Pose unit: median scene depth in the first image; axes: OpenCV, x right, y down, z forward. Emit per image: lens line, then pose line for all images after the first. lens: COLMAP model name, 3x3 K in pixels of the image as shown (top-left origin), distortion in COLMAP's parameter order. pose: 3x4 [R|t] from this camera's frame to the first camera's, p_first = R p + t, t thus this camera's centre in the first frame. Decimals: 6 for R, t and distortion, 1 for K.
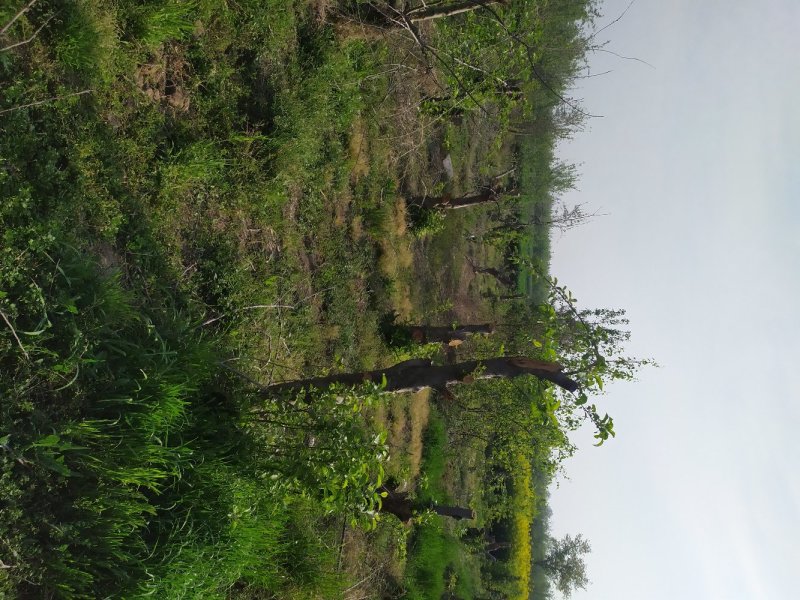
lens RADIAL K [[539.2, 0, 397.8], [0, 539.2, 275.7], [0, 0, 1]] dist [0.059265, -0.055706]
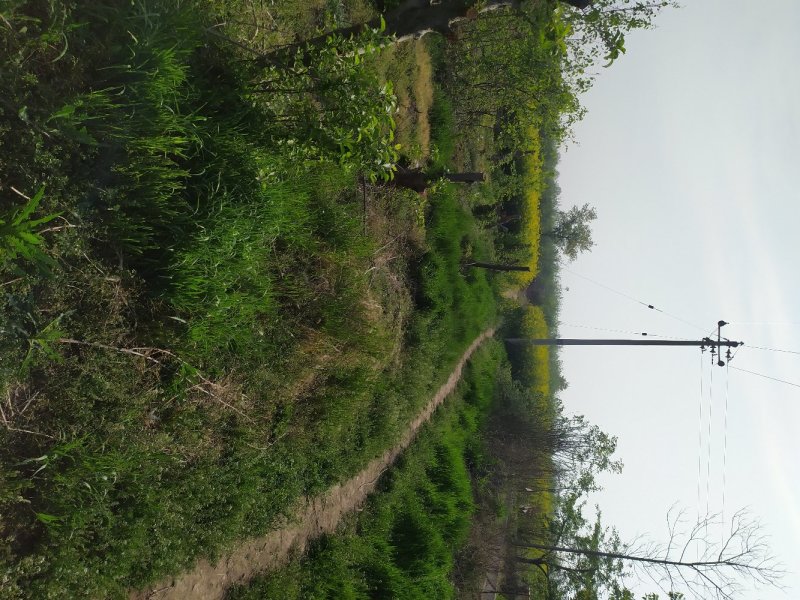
lens RADIAL K [[568.0, 0, 396.8], [0, 568.0, 300.2], [0, 0, 1]] dist [0.060825, -0.064458]
pose [[0.991617, -0.123928, -0.036578, -0.020624], [0.126915, 0.880999, 0.455777, 0.141703], [-0.024258, -0.456599, 0.889342, -0.092050]]
